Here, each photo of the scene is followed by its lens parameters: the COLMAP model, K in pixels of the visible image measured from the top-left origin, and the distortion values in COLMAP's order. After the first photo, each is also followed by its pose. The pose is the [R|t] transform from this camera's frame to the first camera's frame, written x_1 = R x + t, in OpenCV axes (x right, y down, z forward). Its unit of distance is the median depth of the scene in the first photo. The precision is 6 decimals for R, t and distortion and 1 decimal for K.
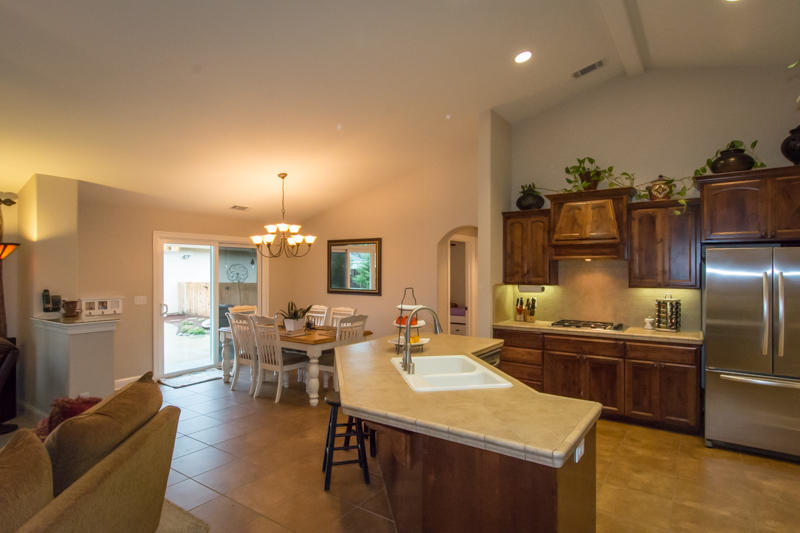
lens RADIAL K [[431.2, 0, 400.0], [0, 431.2, 266.5], [0, 0, 1]] dist [0.006492, 0.000864]
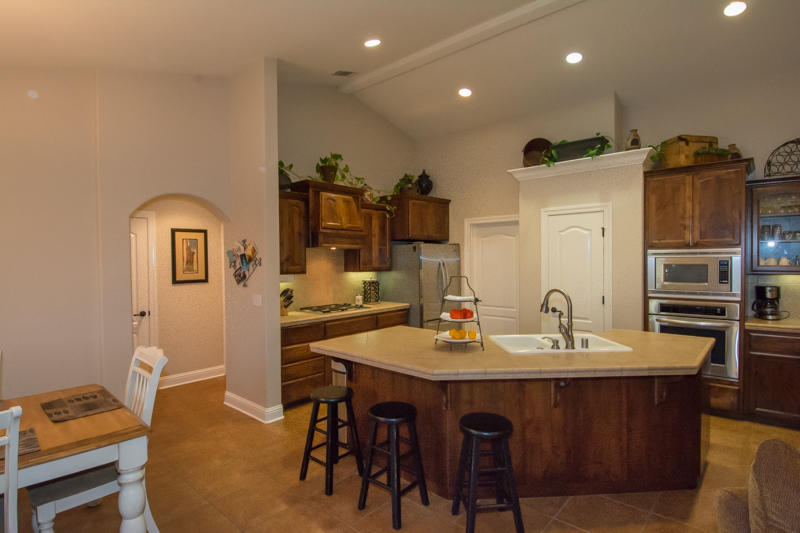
lens RADIAL K [[416.3, 0, 400.0], [0, 416.3, 266.5], [0, 0, 1]] dist [0.024470, -0.025648]
pose [[0.111989, -0.016239, 0.993577, -0.522552], [-0.003451, 0.999854, 0.016730, 0.010732], [-0.993703, -0.005302, 0.111917, 0.641999]]
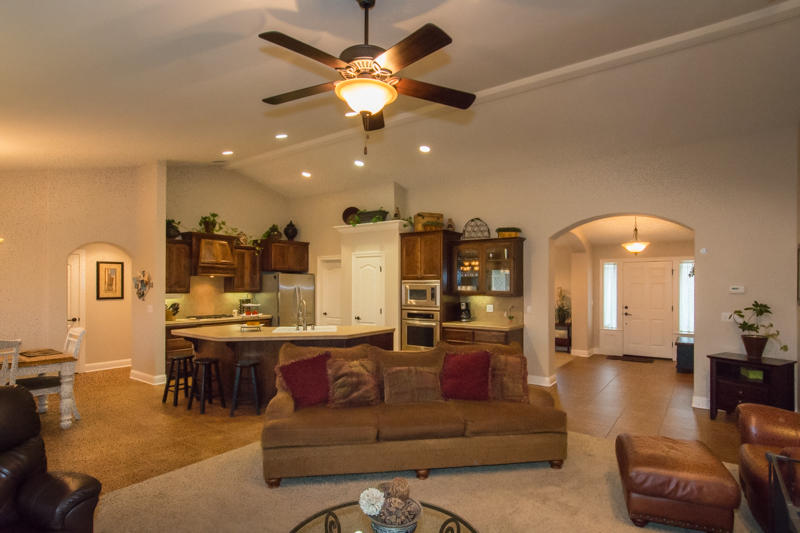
lens RADIAL K [[428.0, 0, 414.0], [0, 428.0, 285.0], [0, 0, 1]] dist [-0.019976, -0.000606]
pose [[-0.007853, 0.001324, 0.999968, -1.032408], [-0.014566, 0.999893, -0.001438, 0.006858], [-0.999863, -0.014577, -0.007833, 0.233300]]
